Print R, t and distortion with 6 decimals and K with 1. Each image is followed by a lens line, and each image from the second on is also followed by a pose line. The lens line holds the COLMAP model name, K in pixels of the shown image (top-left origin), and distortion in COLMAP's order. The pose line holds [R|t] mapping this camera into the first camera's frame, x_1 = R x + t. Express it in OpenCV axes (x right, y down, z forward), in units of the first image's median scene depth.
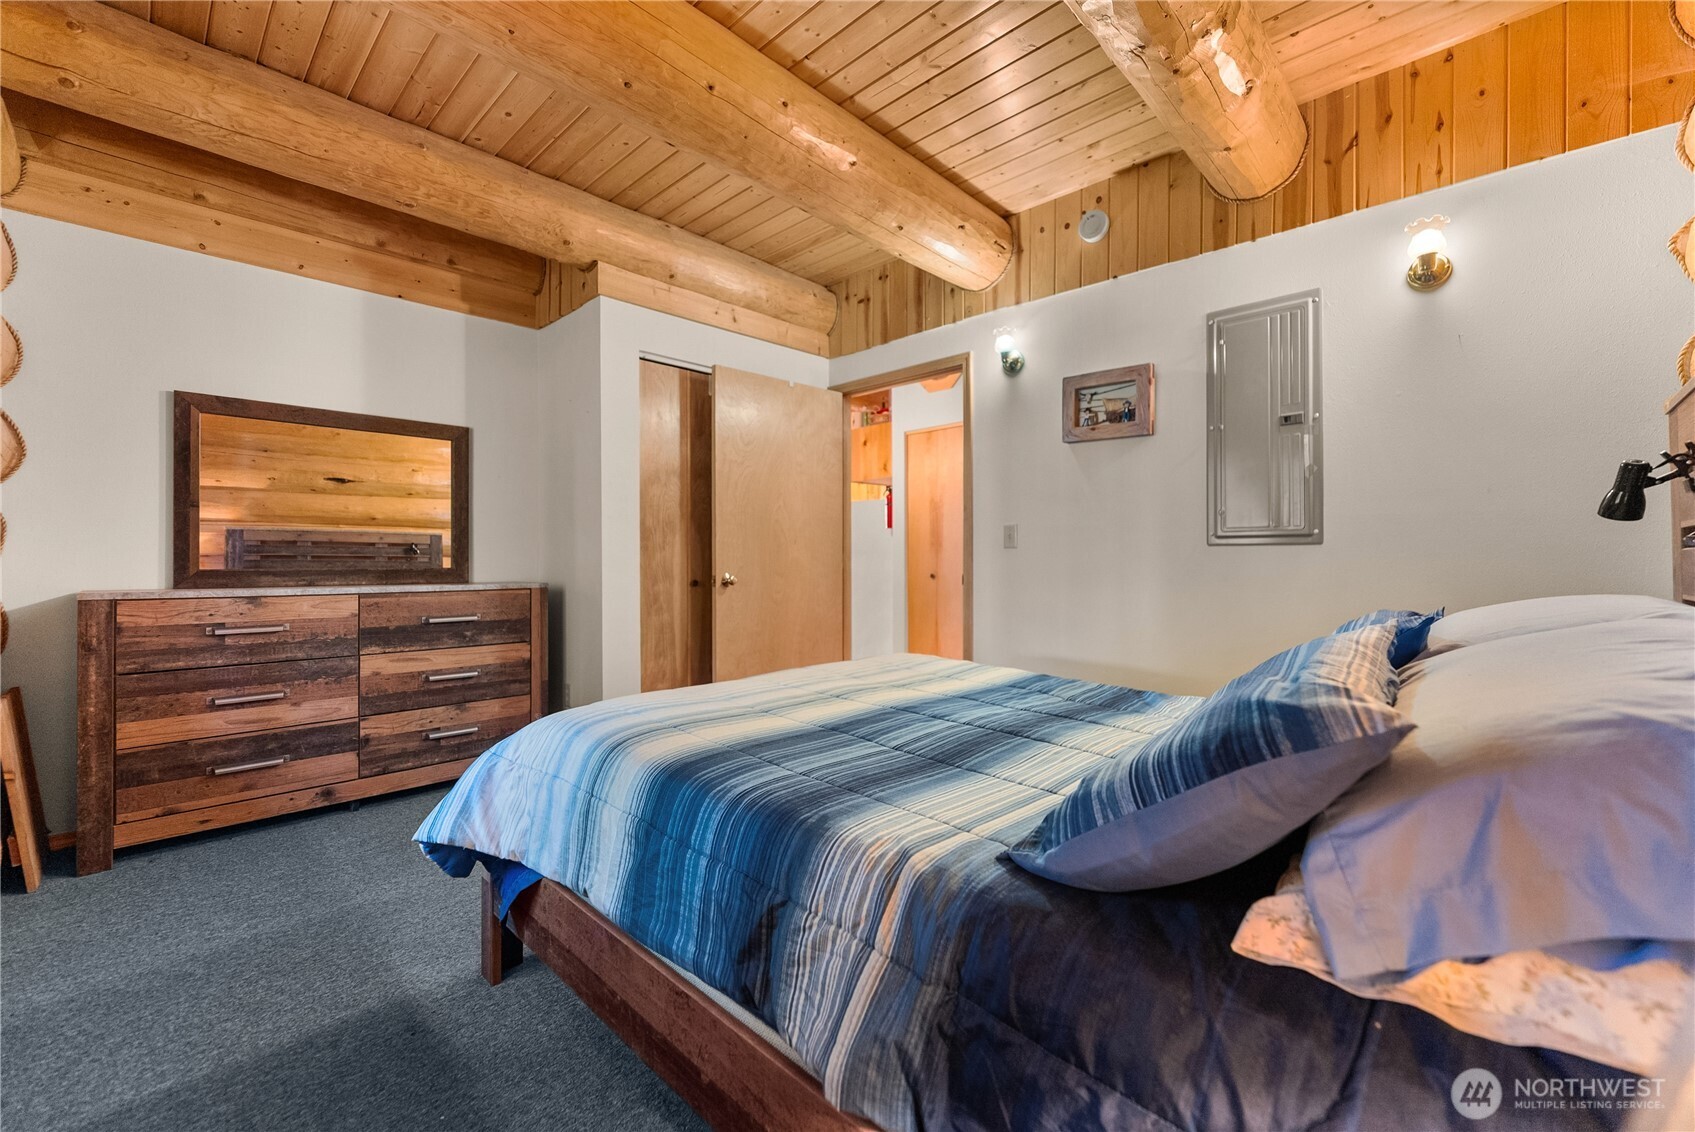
lens RADIAL K [[687.3, 0, 849.2], [0, 687.3, 567.0], [0, 0, 1]] dist [0.000264, 0.000215]
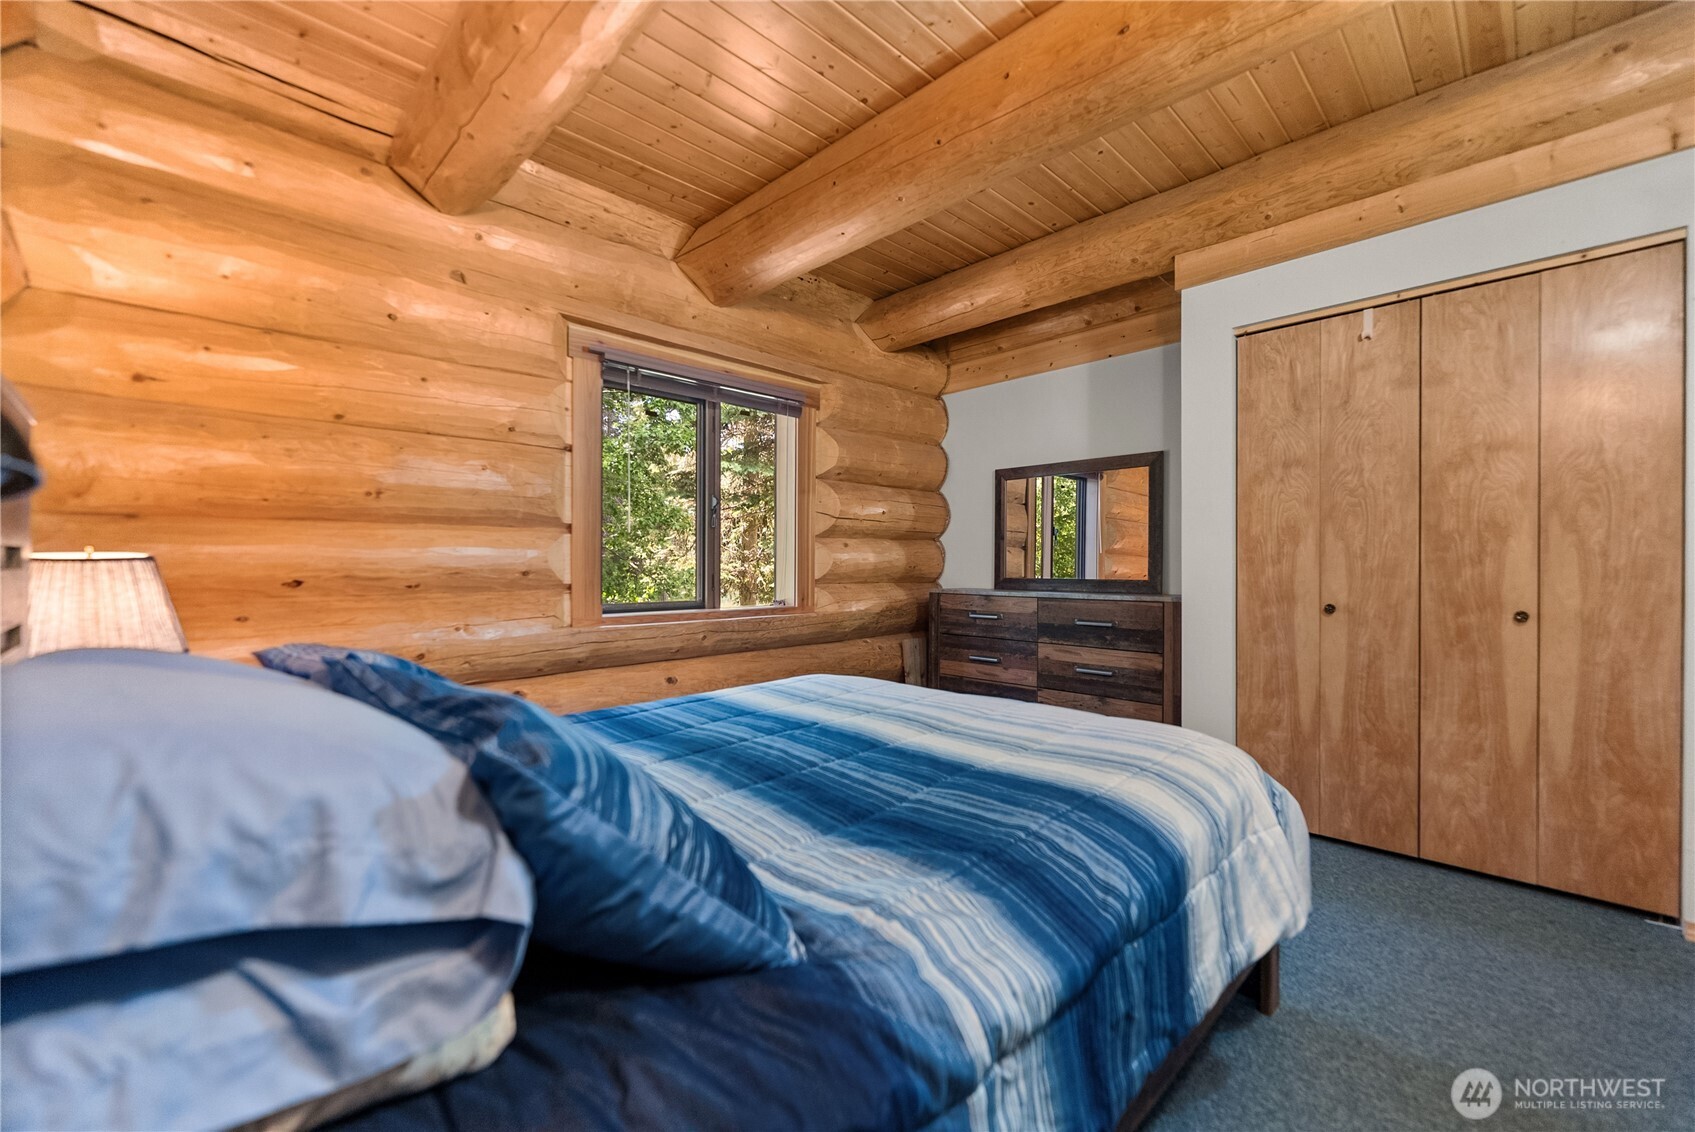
lens RADIAL K [[687.3, 0, 849.2], [0, 687.3, 567.0], [0, 0, 1]] dist [0.000264, 0.000215]
pose [[-0.018866, 0.005112, -0.999809, 0.604281], [-0.009622, 0.999940, 0.005295, -0.022941], [0.999776, 0.009720, -0.018816, 0.592276]]
